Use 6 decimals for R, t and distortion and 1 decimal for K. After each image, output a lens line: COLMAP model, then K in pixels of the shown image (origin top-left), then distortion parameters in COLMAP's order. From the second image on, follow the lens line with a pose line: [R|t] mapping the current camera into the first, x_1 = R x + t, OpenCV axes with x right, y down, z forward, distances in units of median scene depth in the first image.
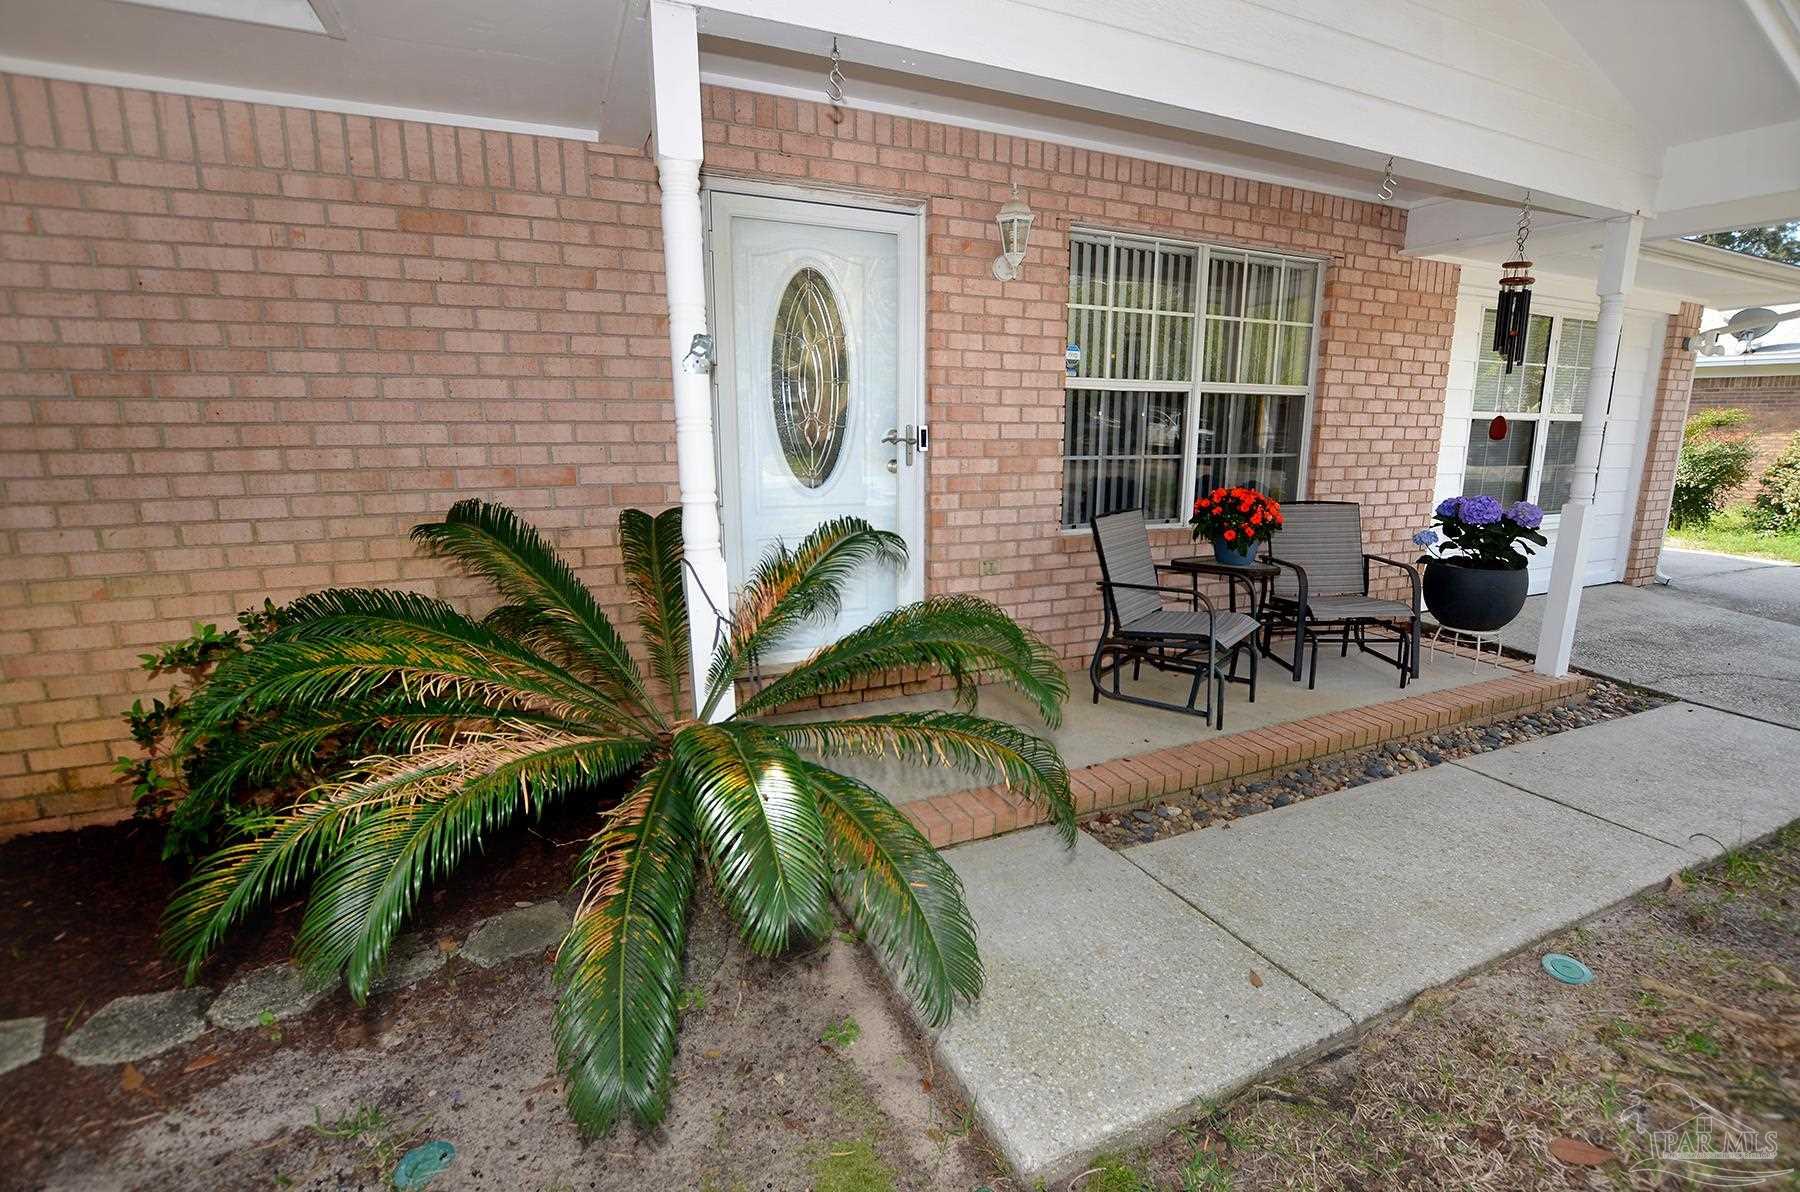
lens RADIAL K [[783.5, 0, 898.4], [0, 783.5, 599.9], [0, 0, 1]] dist [-0.024686, -0.000035]
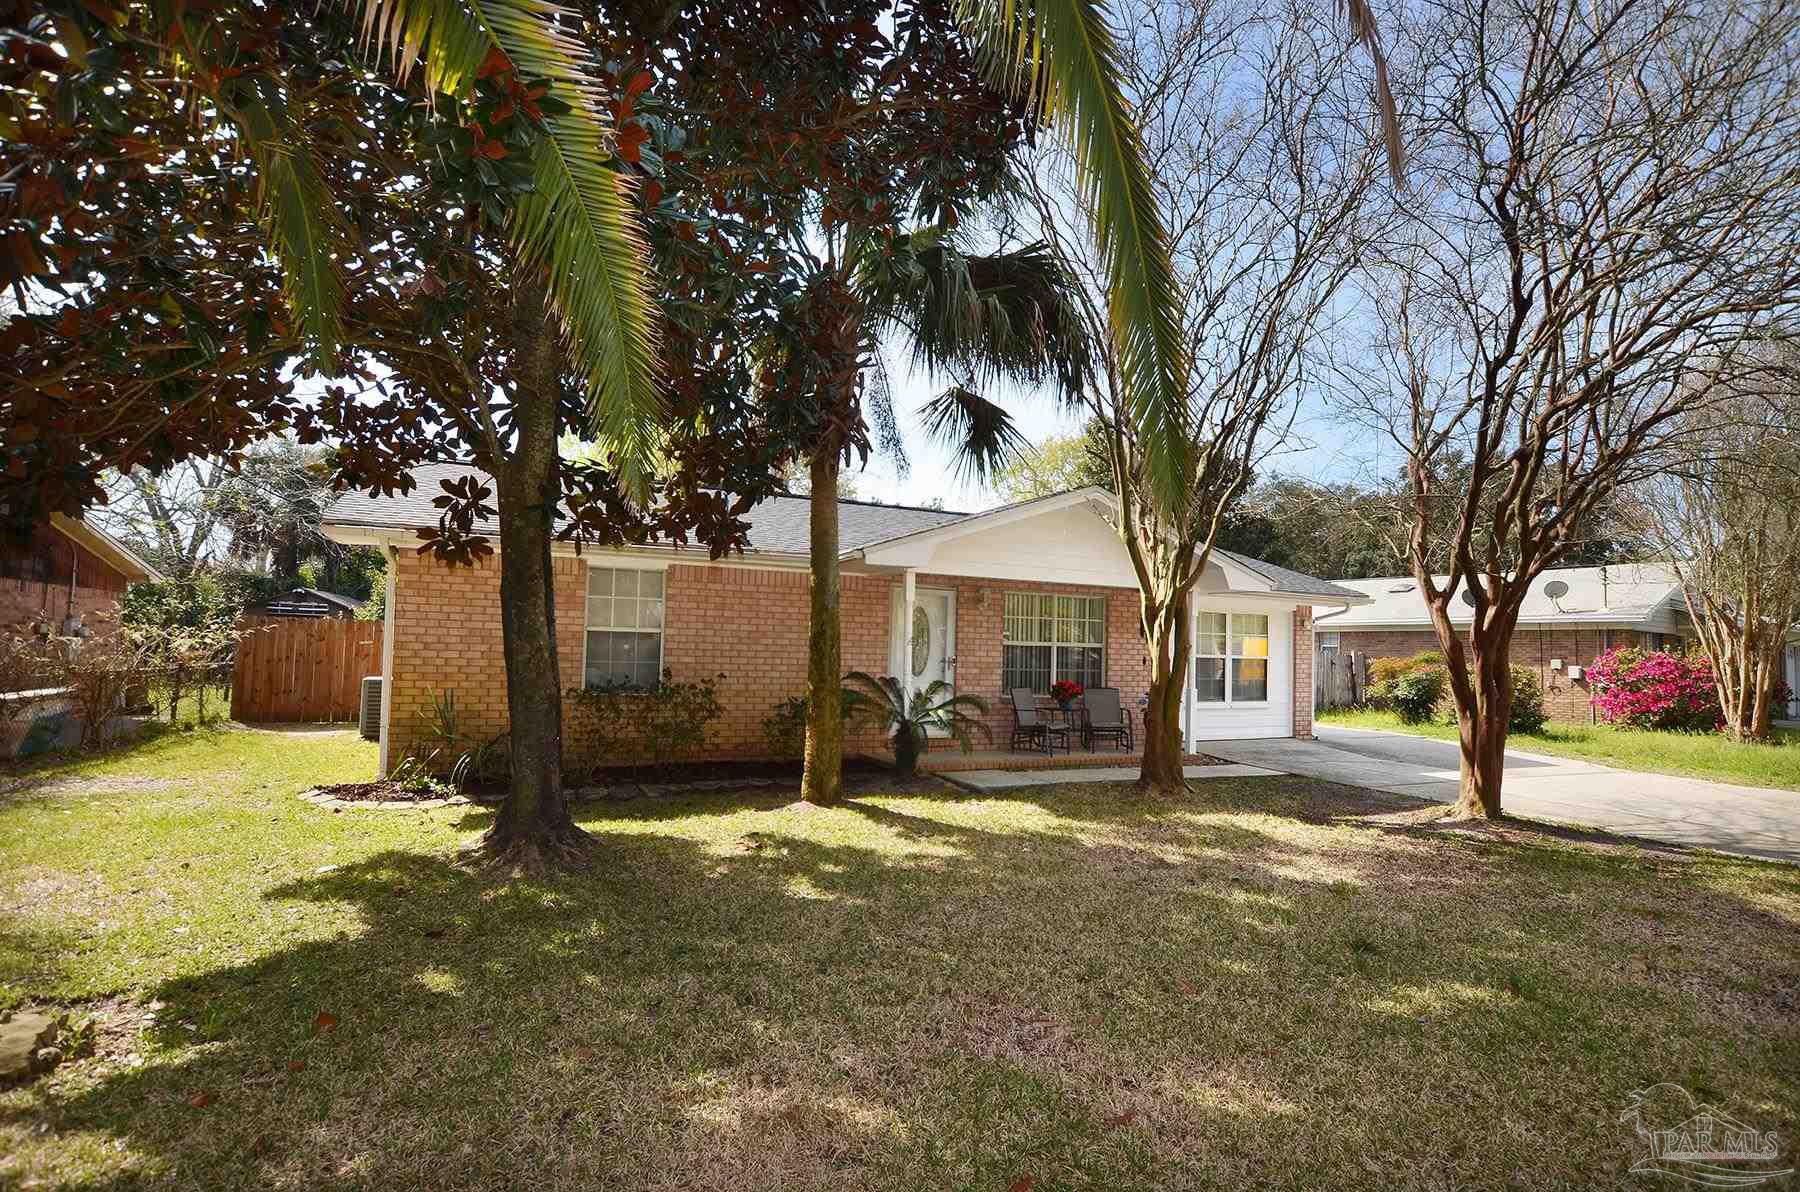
lens RADIAL K [[904.2, 0, 905.2], [0, 904.2, 592.6], [0, 0, 1]] dist [-0.025045, -0.000391]
pose [[0.999342, 0.031210, 0.018459, -0.226648], [-0.025160, 0.963423, -0.266800, 0.469303], [-0.026111, 0.266160, 0.963575, -2.395195]]
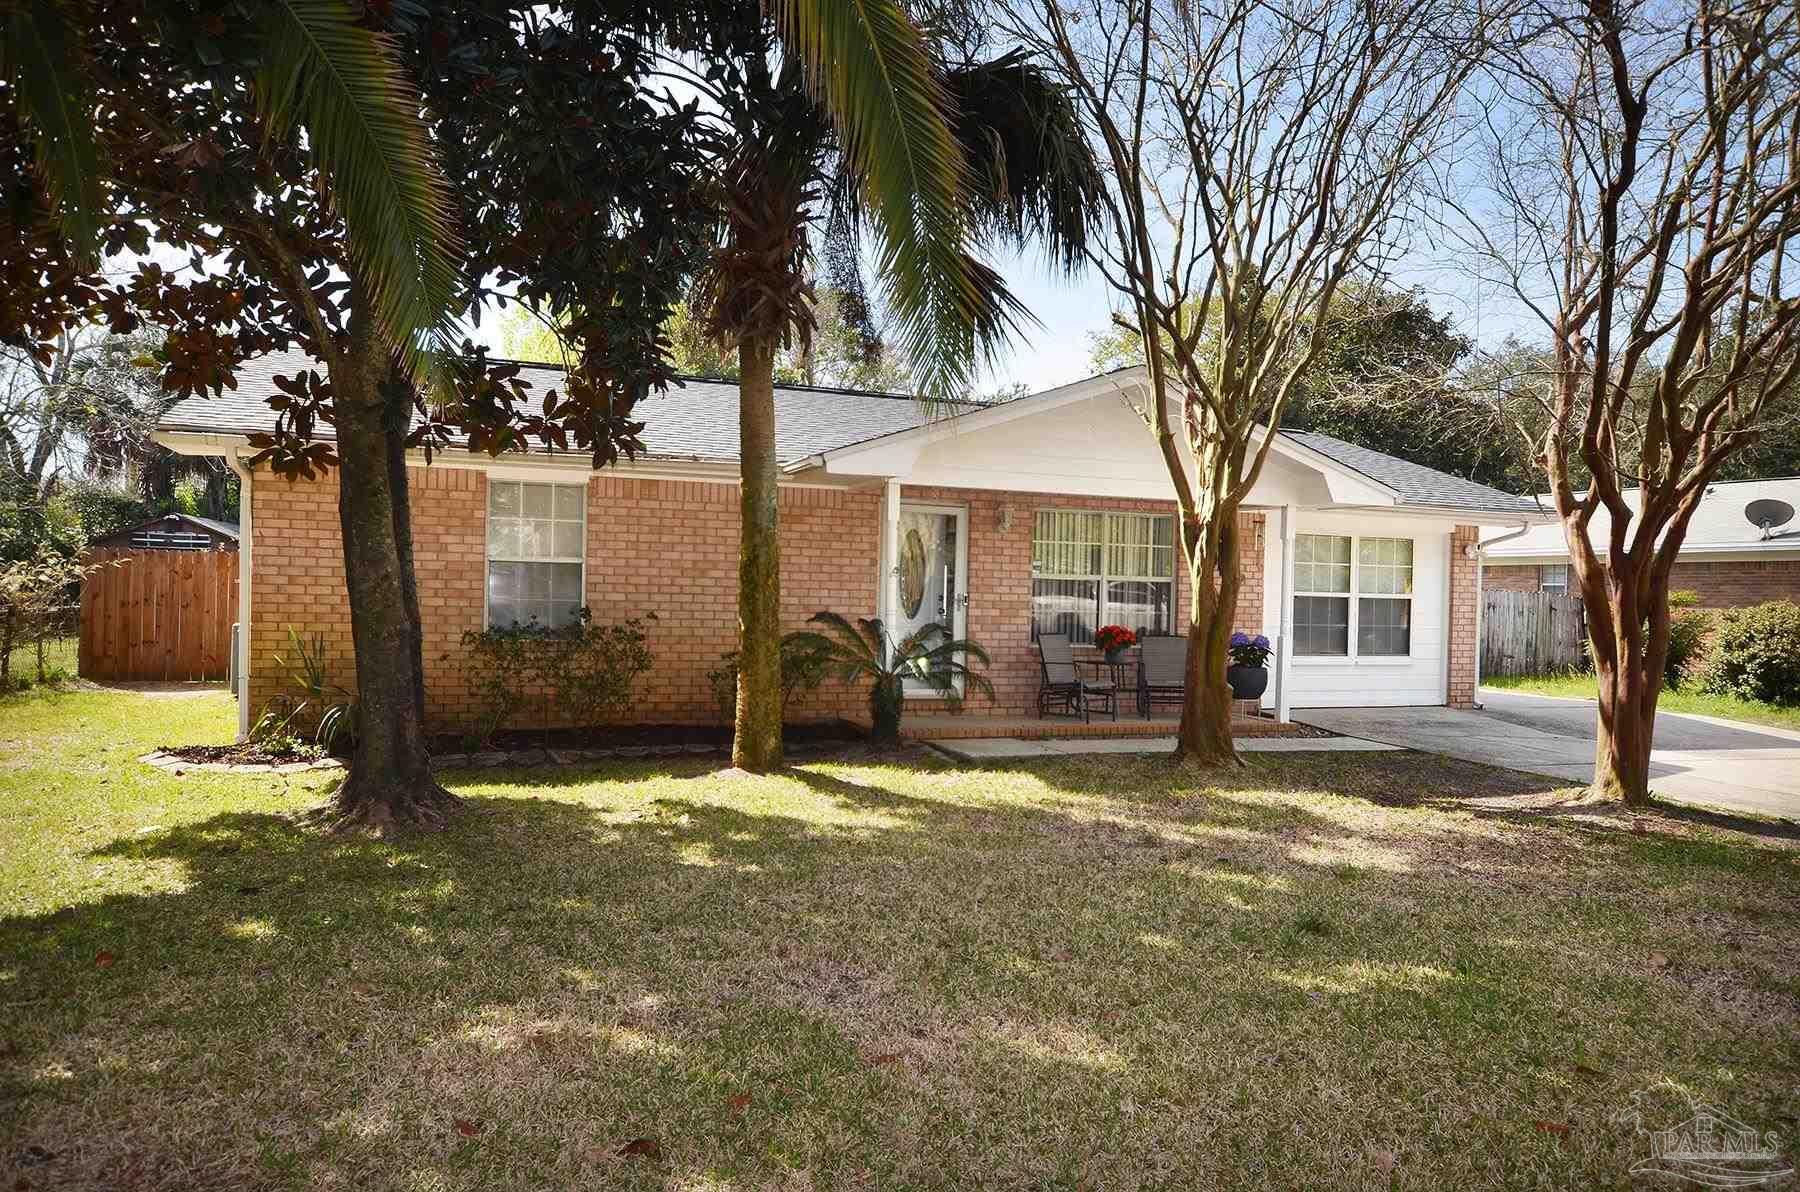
lens RADIAL K [[1261.7, 0, 896.2], [0, 1261.7, 594.4], [0, 0, 1]] dist [0.003464, 0.003089]
pose [[0.997246, 0.028100, -0.068636, 0.084241], [-0.041648, 0.977926, -0.204757, 0.547232], [0.061368, 0.207052, 0.976403, -2.636576]]
